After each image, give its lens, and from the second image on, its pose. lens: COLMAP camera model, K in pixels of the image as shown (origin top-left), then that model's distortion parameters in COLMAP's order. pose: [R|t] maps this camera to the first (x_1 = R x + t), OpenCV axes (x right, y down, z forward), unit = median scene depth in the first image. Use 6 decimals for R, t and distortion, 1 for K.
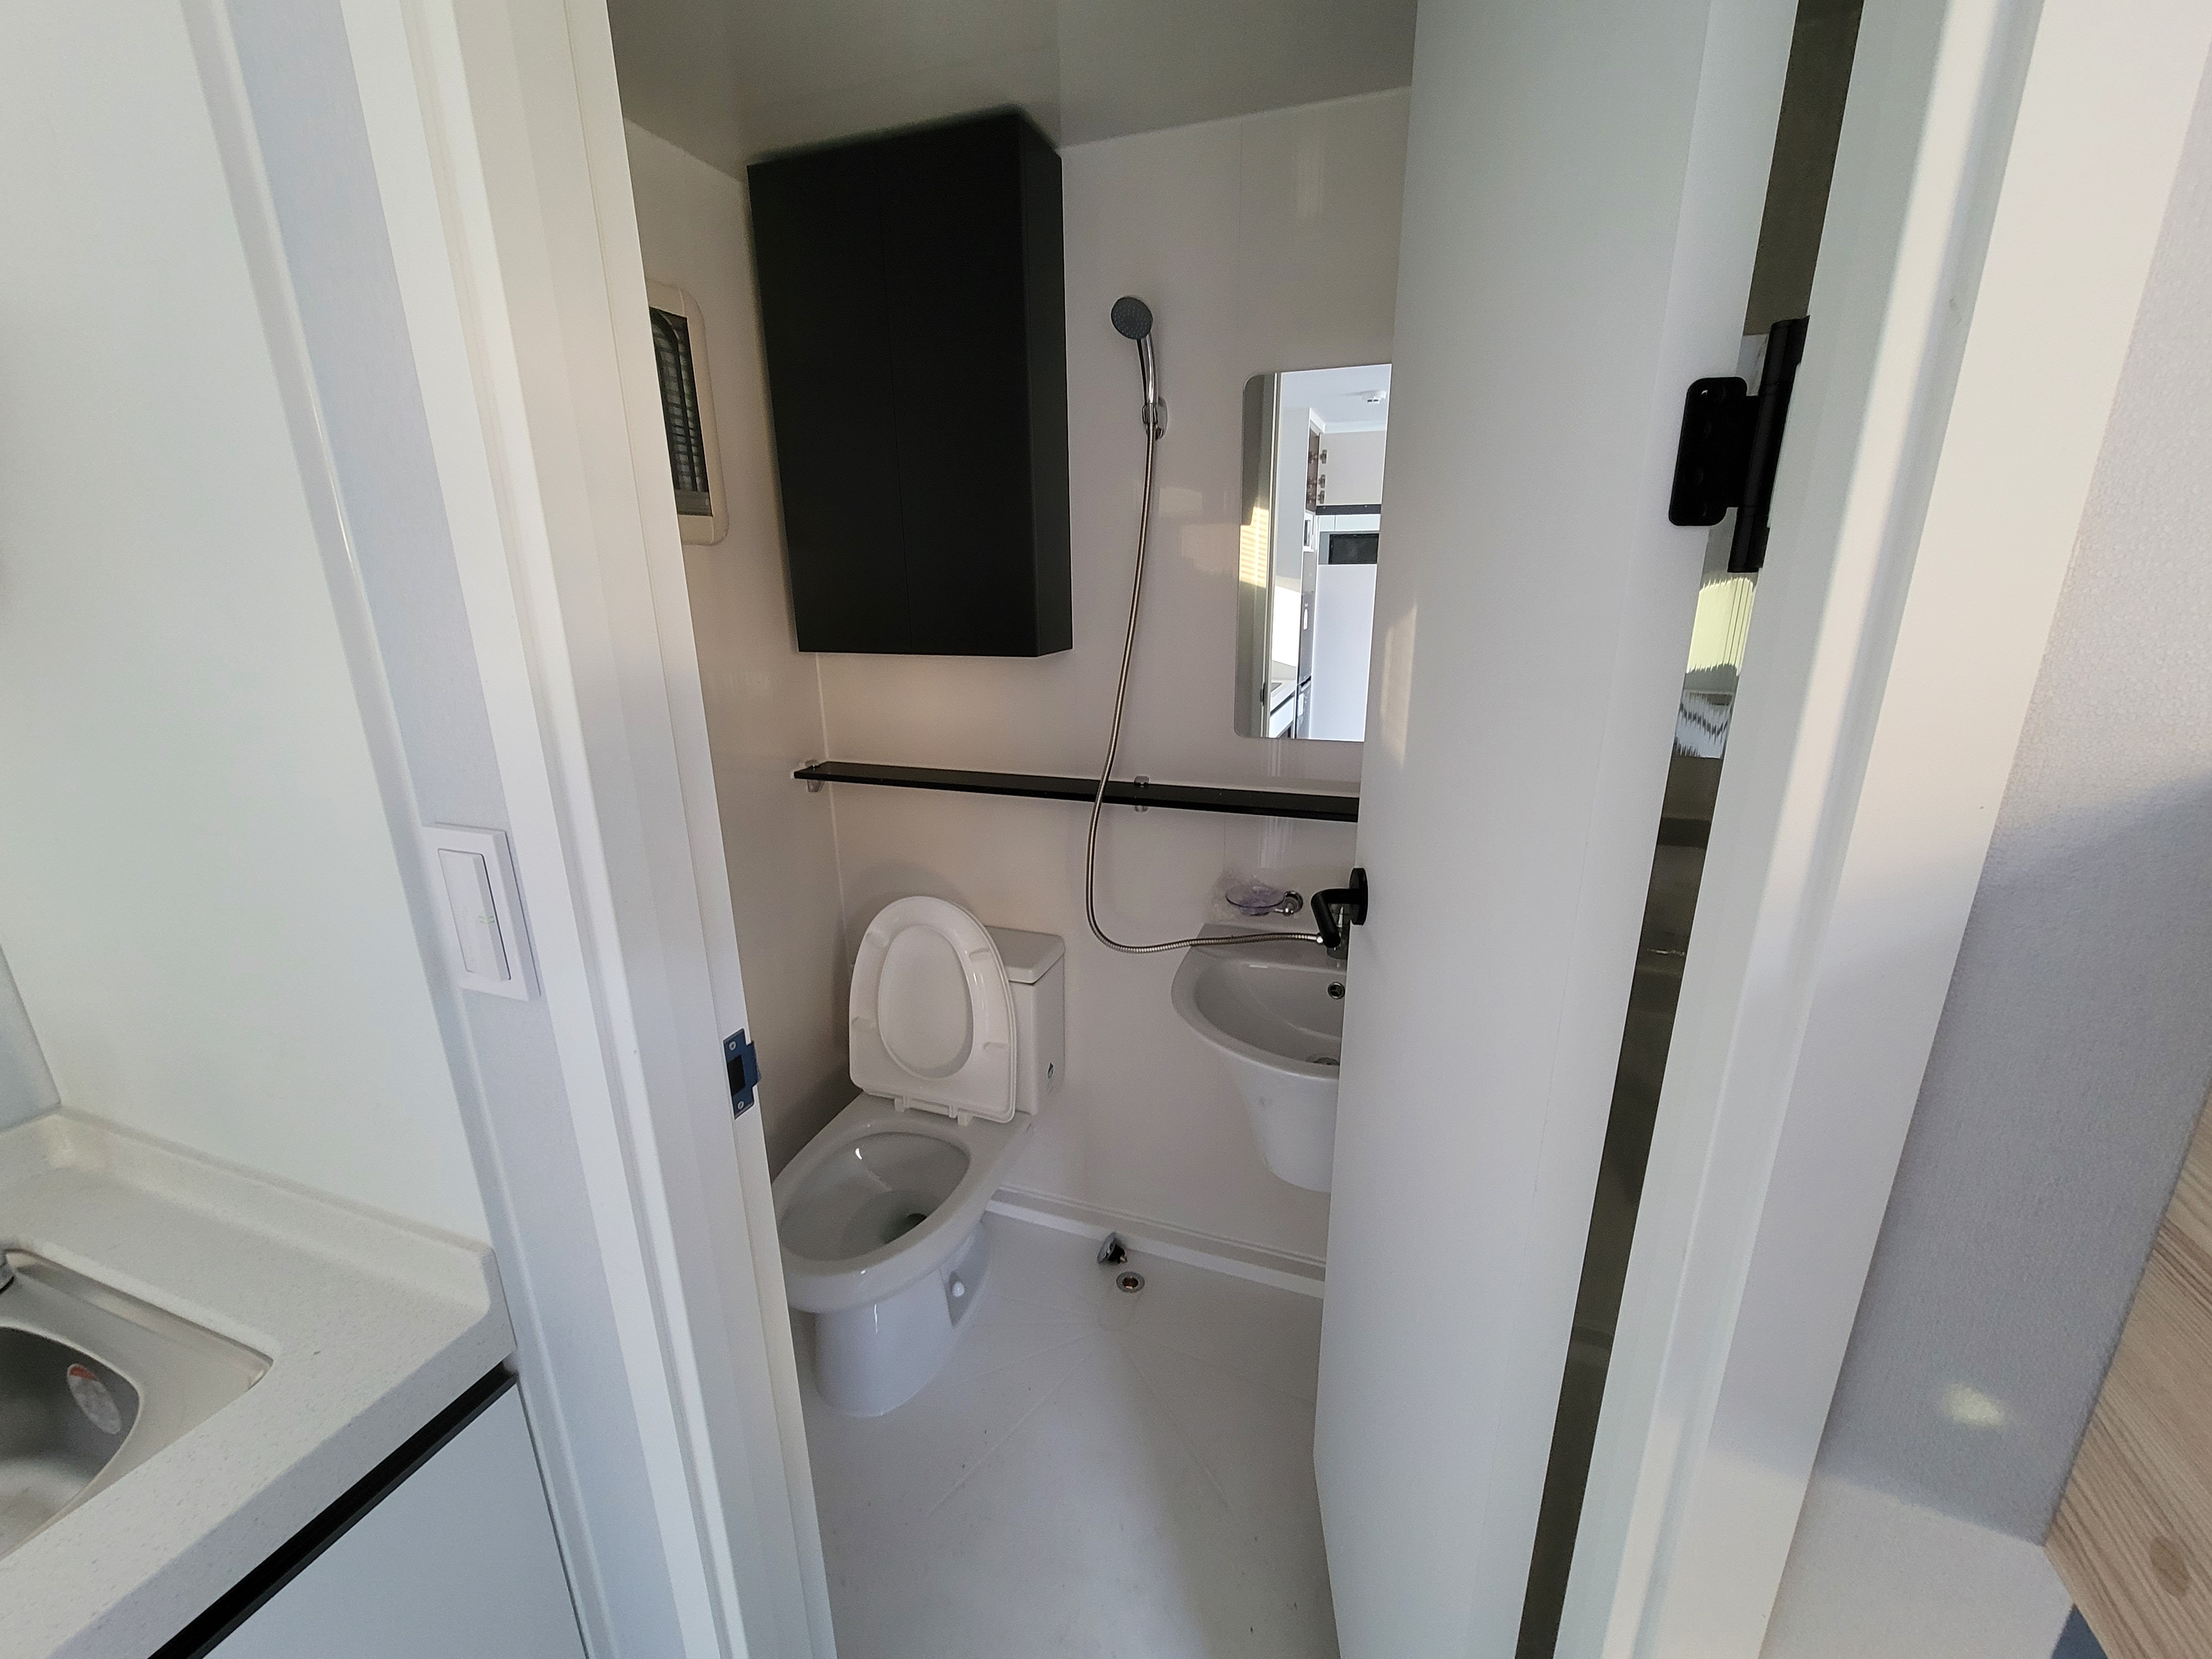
lens RADIAL K [[893.6, 0, 1103.1], [0, 893.6, 832.3], [0, 0, 1]] dist [0.003315, 0.000292]
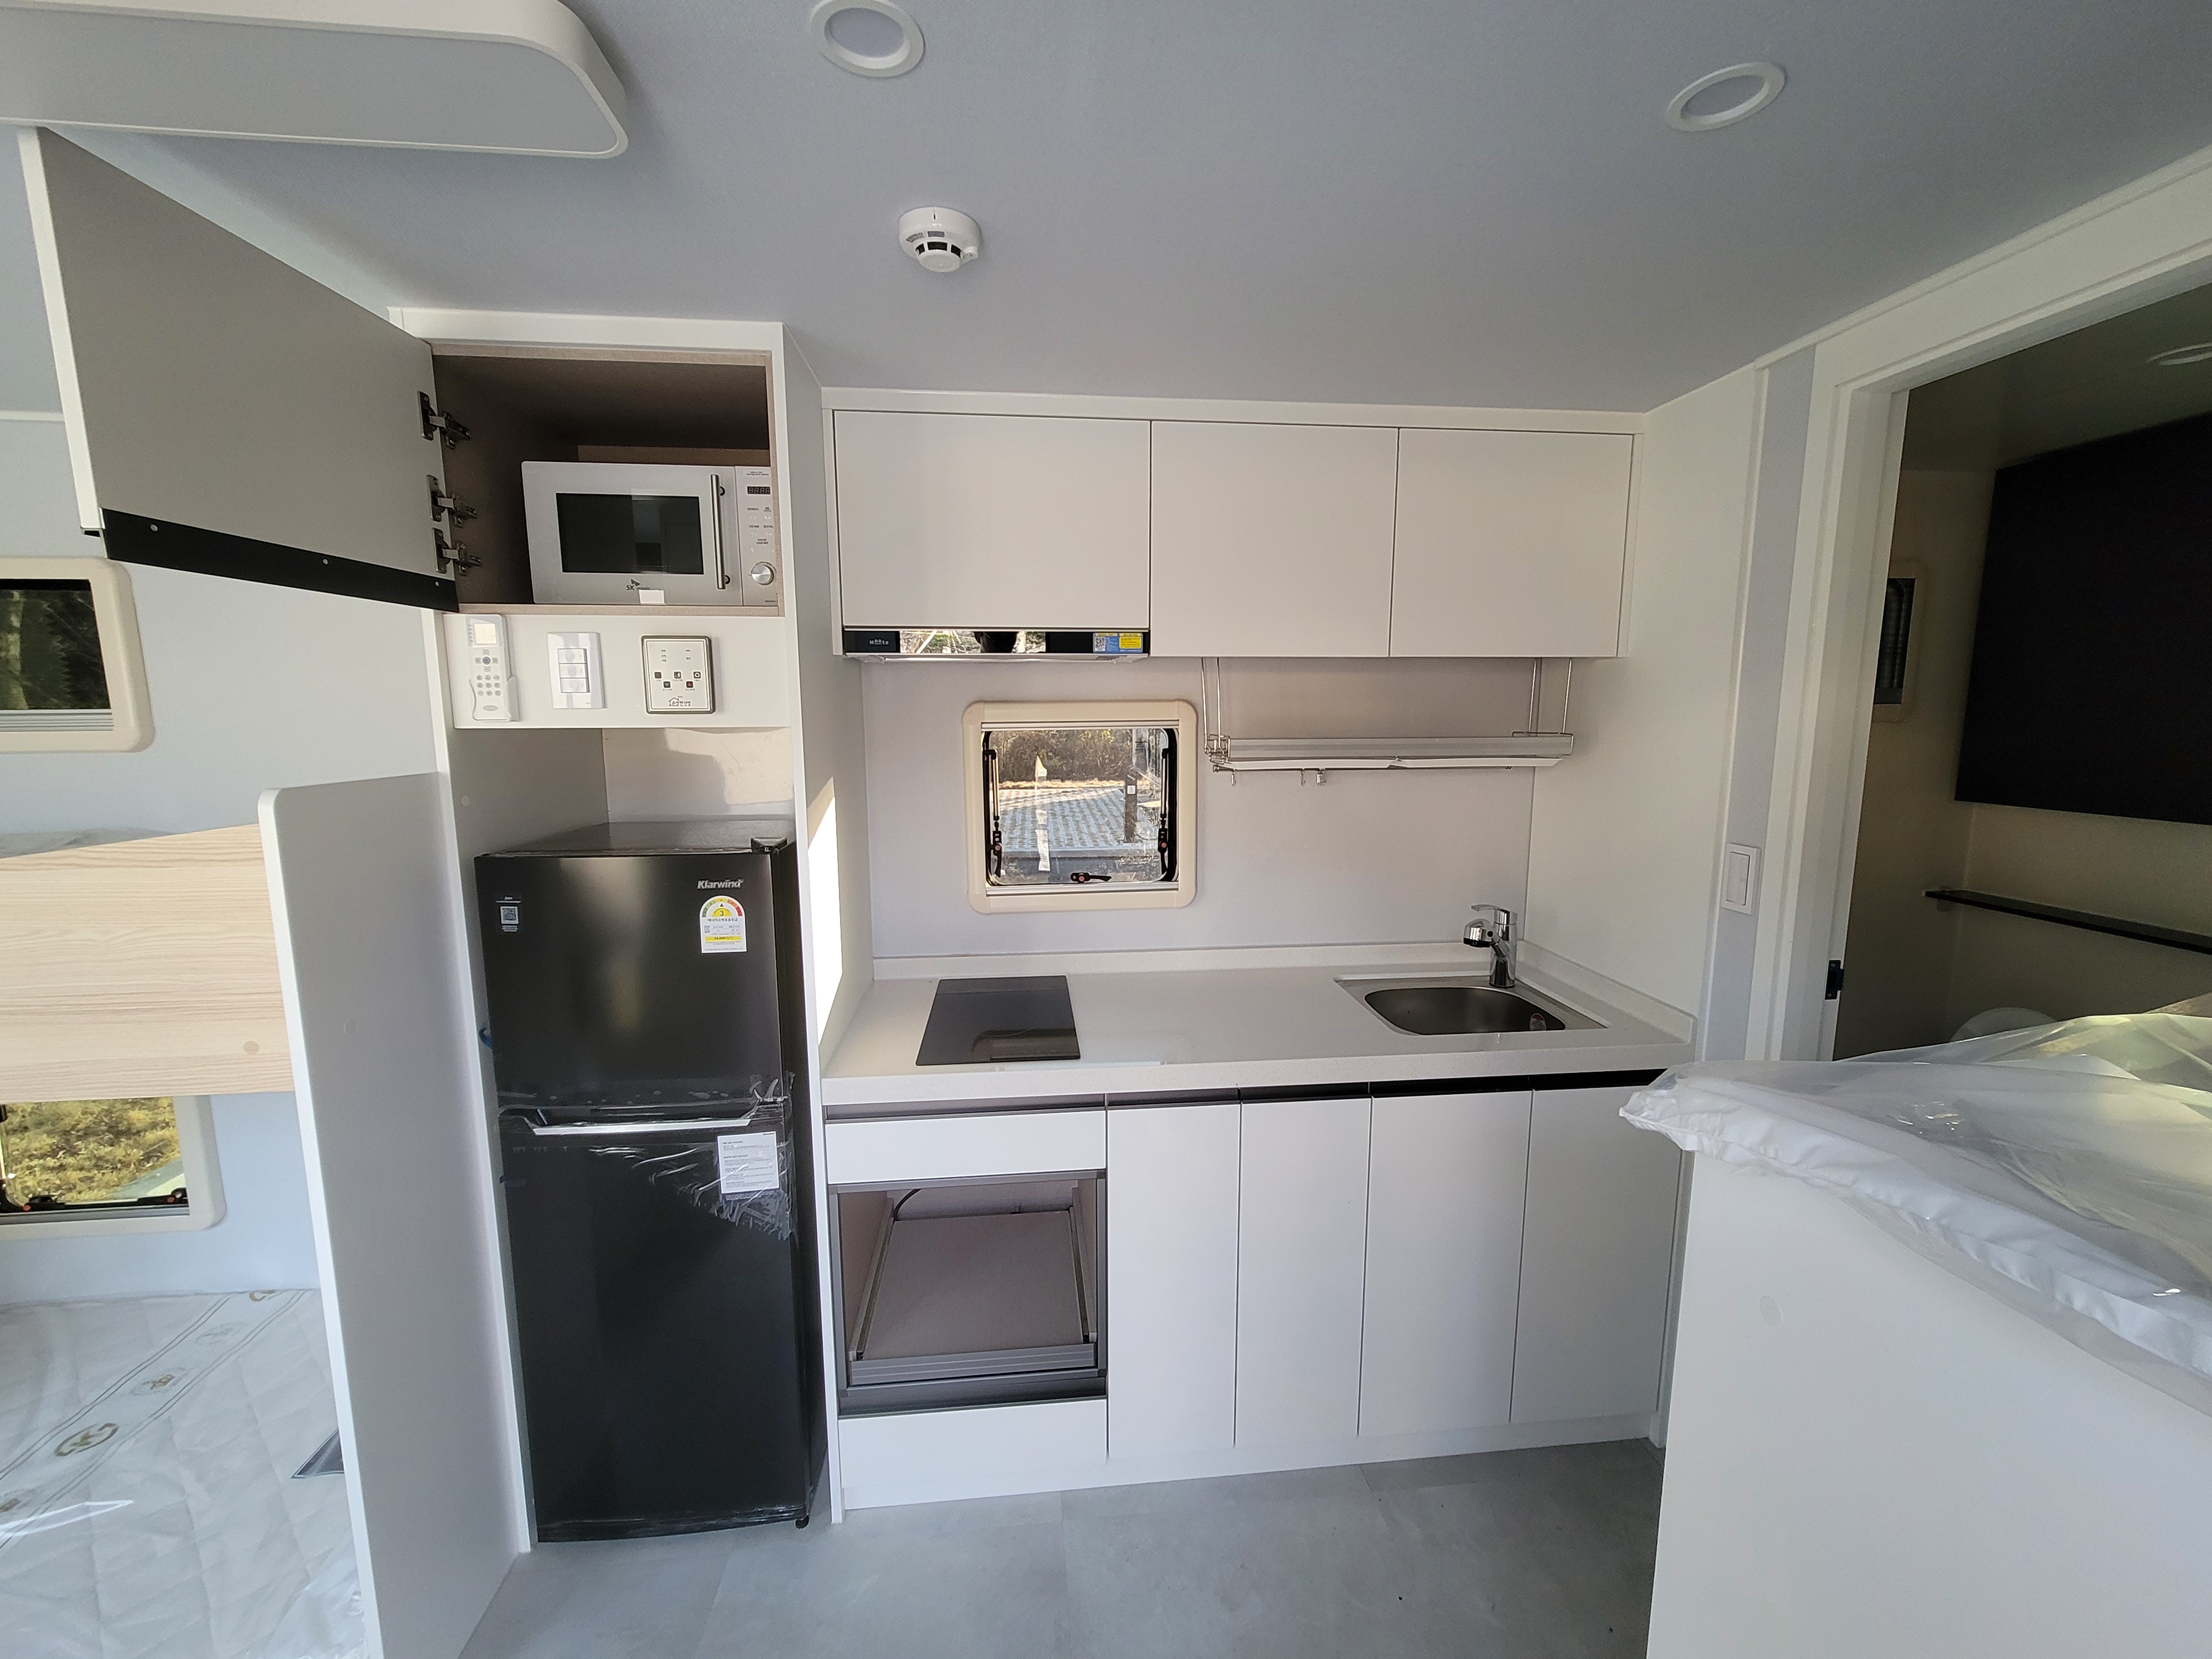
lens RADIAL K [[893.6, 0, 1107.9], [0, 893.6, 836.5], [0, 0, 1]] dist [0.003315, 0.000292]
pose [[0.433054, 0.133005, -0.891501, 0.334114], [-0.256482, 0.966351, 0.019584, 0.155346], [0.864107, 0.220173, 0.452595, -0.730751]]
